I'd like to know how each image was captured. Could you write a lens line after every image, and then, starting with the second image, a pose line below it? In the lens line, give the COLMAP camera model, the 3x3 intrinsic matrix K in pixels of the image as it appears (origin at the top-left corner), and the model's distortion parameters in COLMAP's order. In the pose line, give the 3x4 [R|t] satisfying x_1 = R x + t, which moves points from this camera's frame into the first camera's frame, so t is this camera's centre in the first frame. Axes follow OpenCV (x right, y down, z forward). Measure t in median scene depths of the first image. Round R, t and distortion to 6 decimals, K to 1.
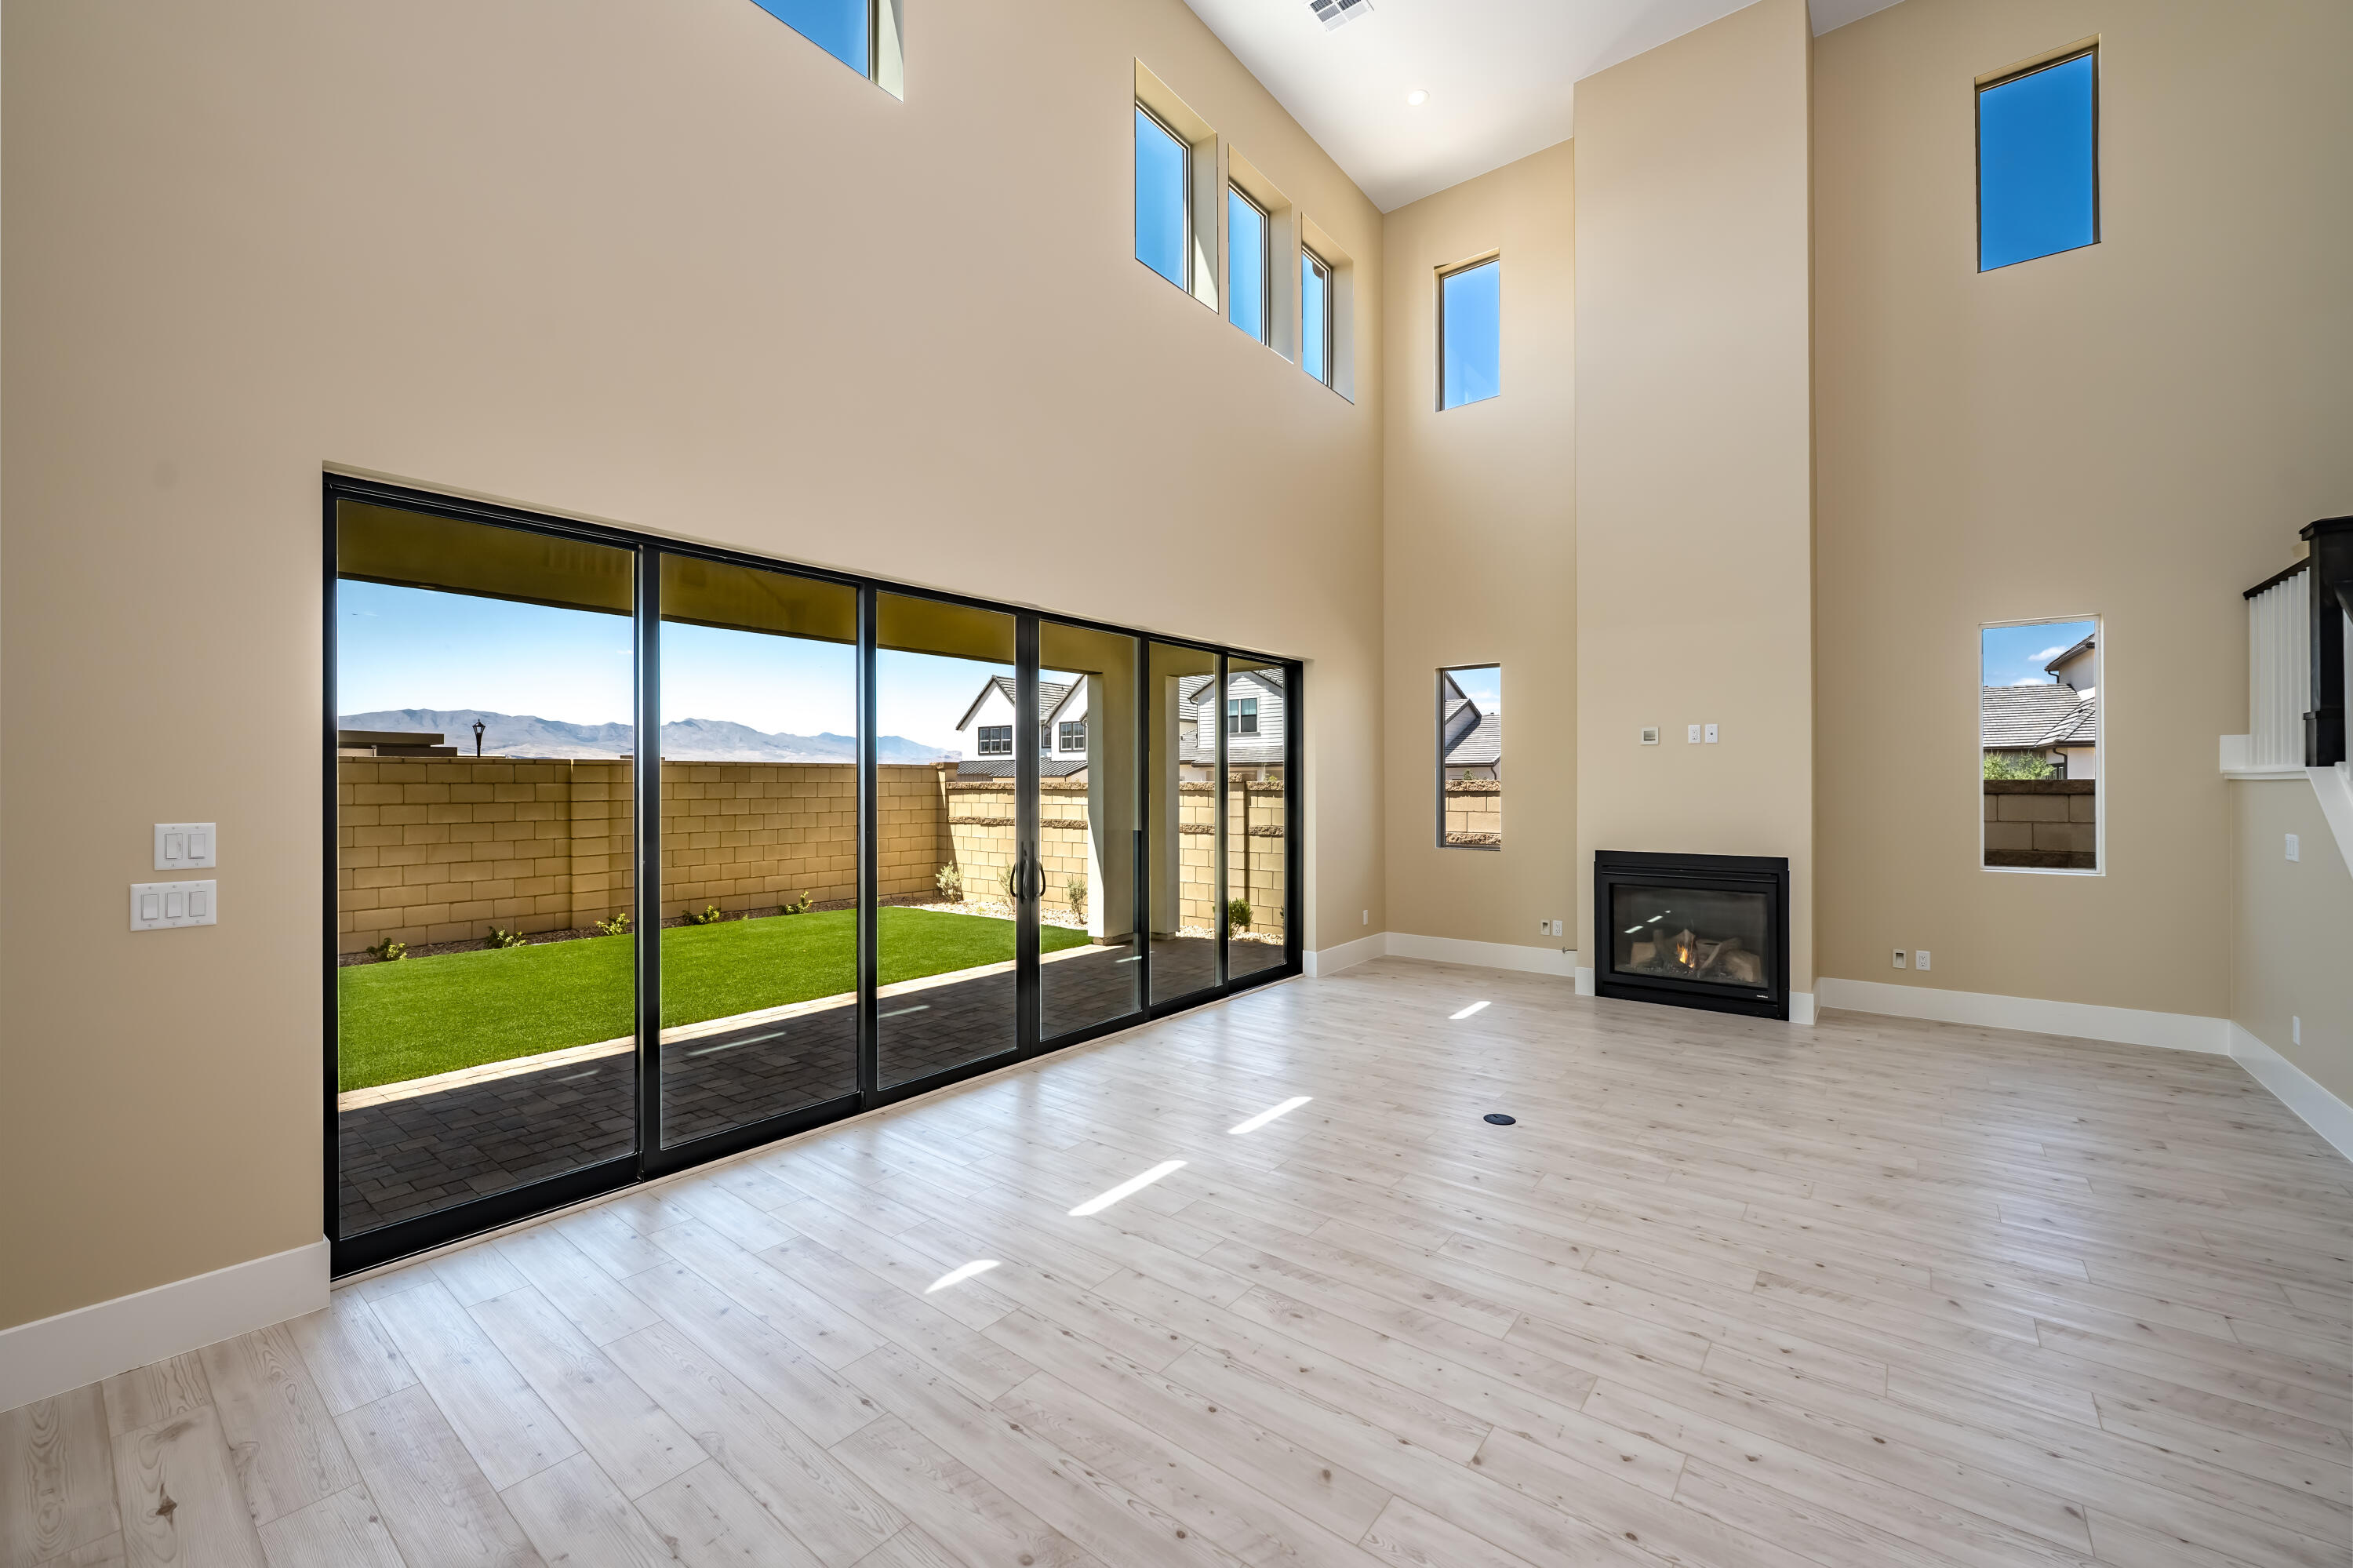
lens RADIAL K [[962.5, 0, 1183.8], [0, 962.5, 772.3], [0, 0, 1]] dist [-0.004320, 0.000027]
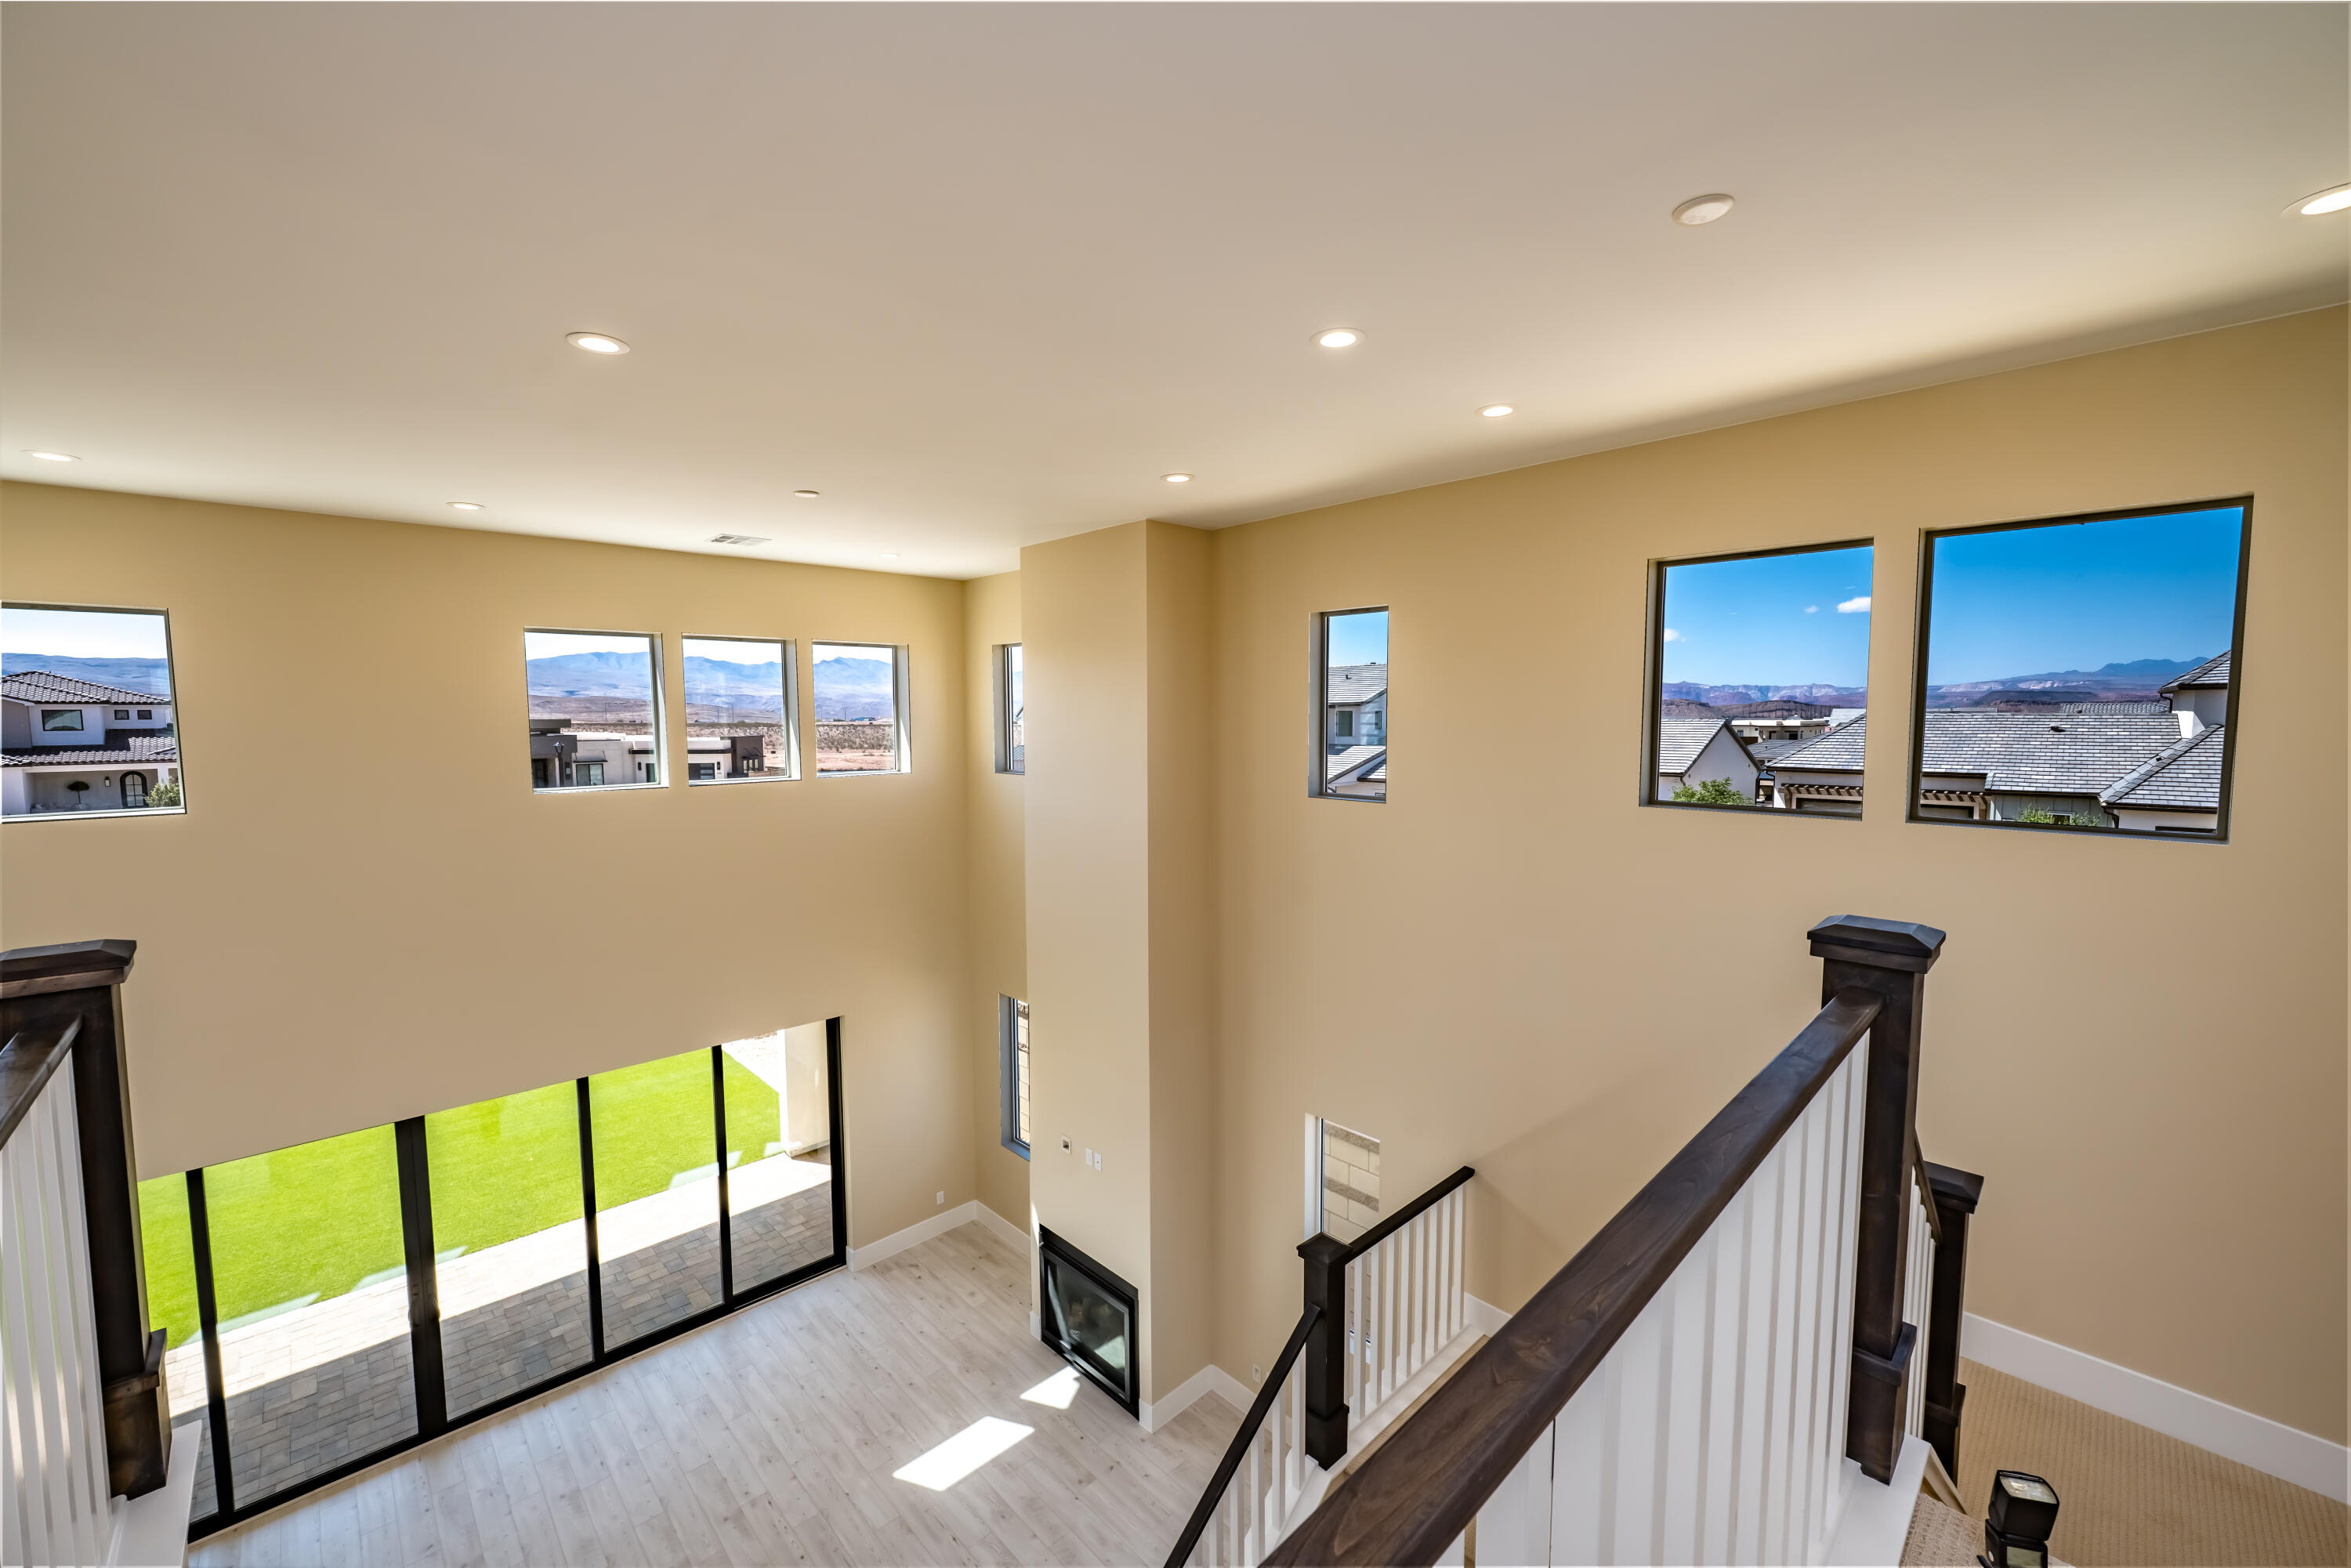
lens RADIAL K [[961.6, 0, 1178.2], [0, 961.6, 779.9], [0, 0, 1]] dist [-0.004320, 0.000027]
pose [[0.988191, 0.017215, -0.152260, 0.794329], [-0.003869, 0.996155, 0.087520, -0.549500], [0.153181, -0.085898, 0.984458, -0.014681]]
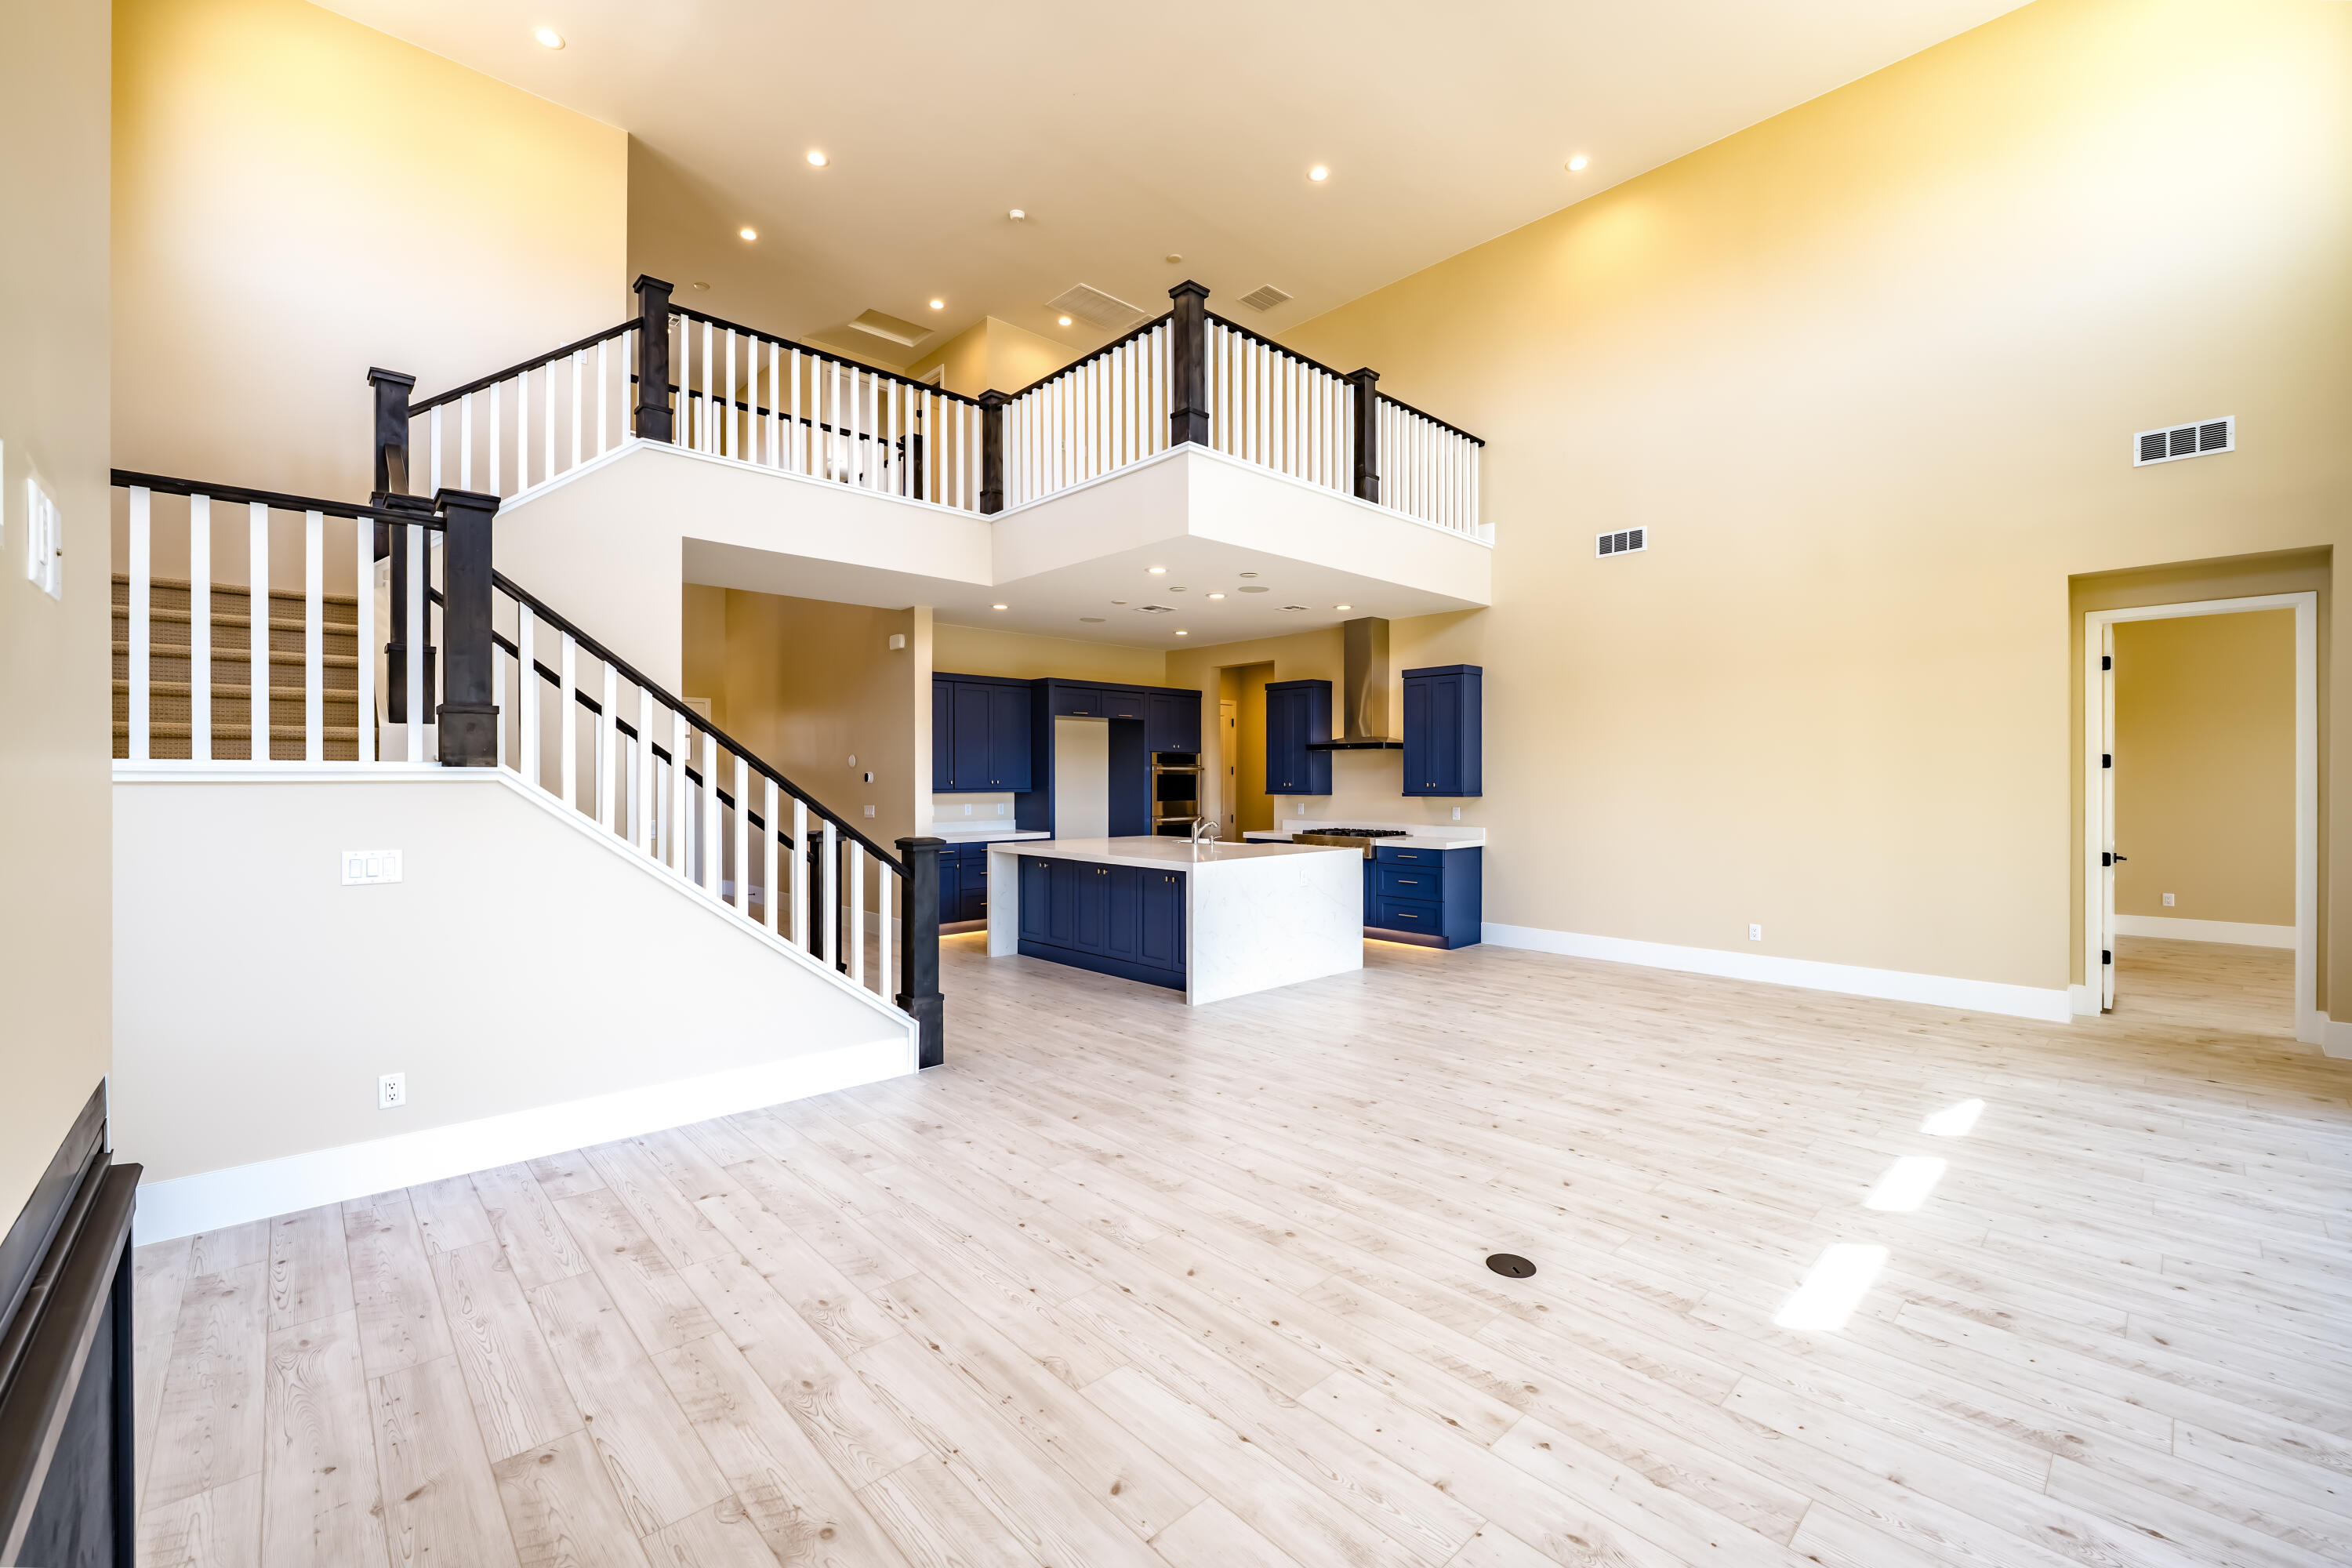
lens RADIAL K [[962.1, 0, 1141.7], [0, 962.1, 781.0], [0, 0, 1]] dist [-0.004320, 0.000027]
pose [[-0.981363, 0.004405, 0.192115, 0.303363], [0.003053, 0.999968, -0.007336, 0.024535], [-0.192141, -0.006612, -0.981345, 1.145157]]
